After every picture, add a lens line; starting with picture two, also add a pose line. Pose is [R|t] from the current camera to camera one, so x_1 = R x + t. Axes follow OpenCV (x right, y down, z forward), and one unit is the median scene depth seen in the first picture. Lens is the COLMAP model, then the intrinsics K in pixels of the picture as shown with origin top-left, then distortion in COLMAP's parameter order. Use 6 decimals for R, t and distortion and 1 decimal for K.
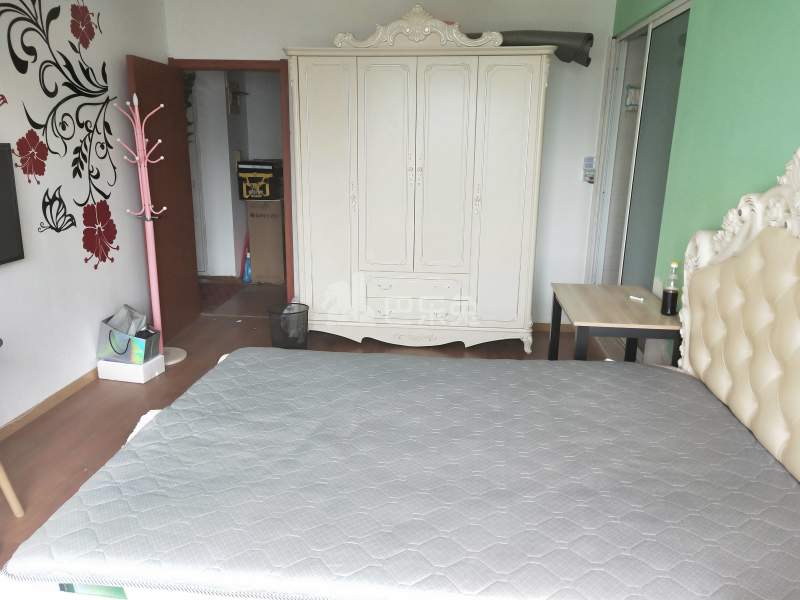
lens RADIAL K [[611.7, 0, 398.4], [0, 611.7, 301.7], [0, 0, 1]] dist [0.037019, -0.001659]
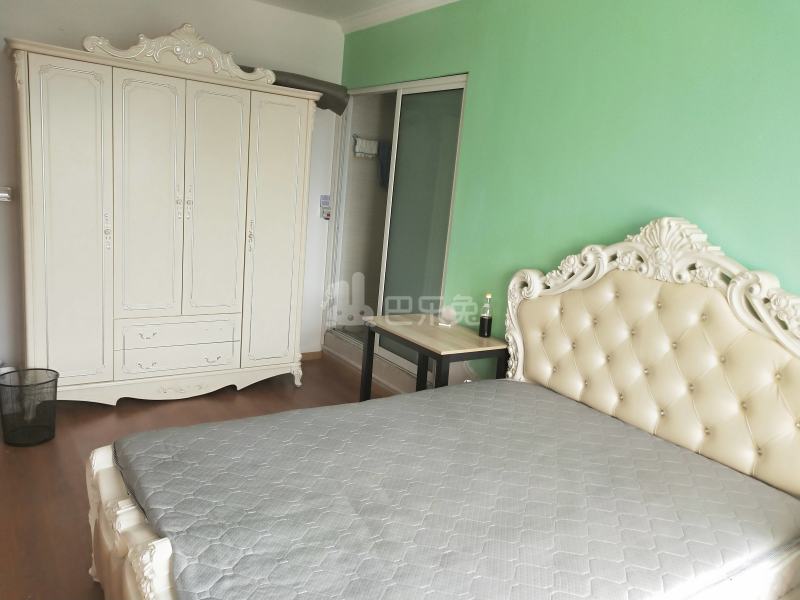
lens RADIAL K [[611.7, 0, 398.4], [0, 611.7, 301.7], [0, 0, 1]] dist [0.037019, -0.001659]
pose [[0.767368, -0.067717, 0.637621, -0.340240], [0.087846, 0.996134, 0.000070, -0.046167], [-0.635161, 0.055959, 0.770350, 0.122561]]
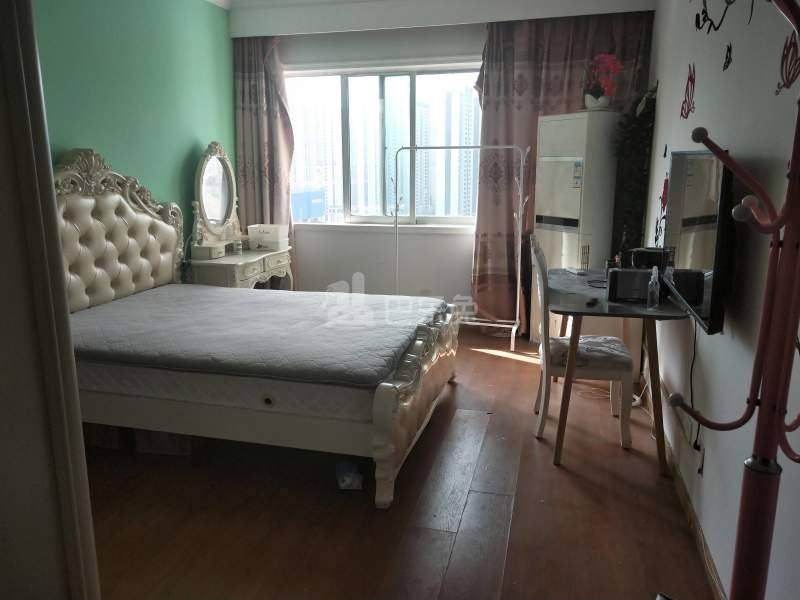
lens RADIAL K [[611.7, 0, 398.4], [0, 611.7, 301.7], [0, 0, 1]] dist [0.037019, -0.001659]
pose [[-0.985664, -0.042493, 0.163284, -0.313340], [0.039752, 0.882033, 0.469507, -0.315163], [-0.163973, 0.469267, -0.867699, 1.238066]]
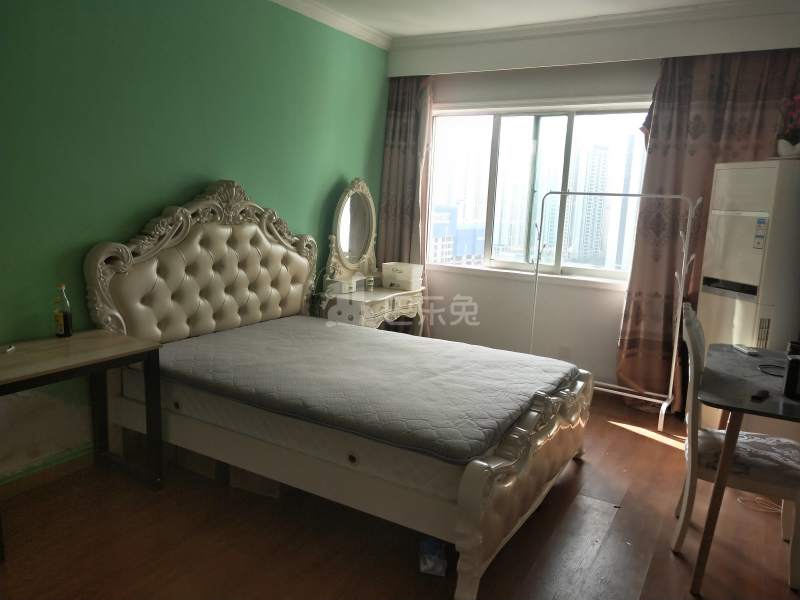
lens RADIAL K [[611.7, 0, 398.4], [0, 611.7, 301.7], [0, 0, 1]] dist [0.037019, -0.001659]
pose [[-0.903668, -0.122682, 0.410284, -0.344146], [0.059073, 0.913213, 0.403178, -0.298761], [-0.424140, 0.388576, -0.817994, 1.150335]]
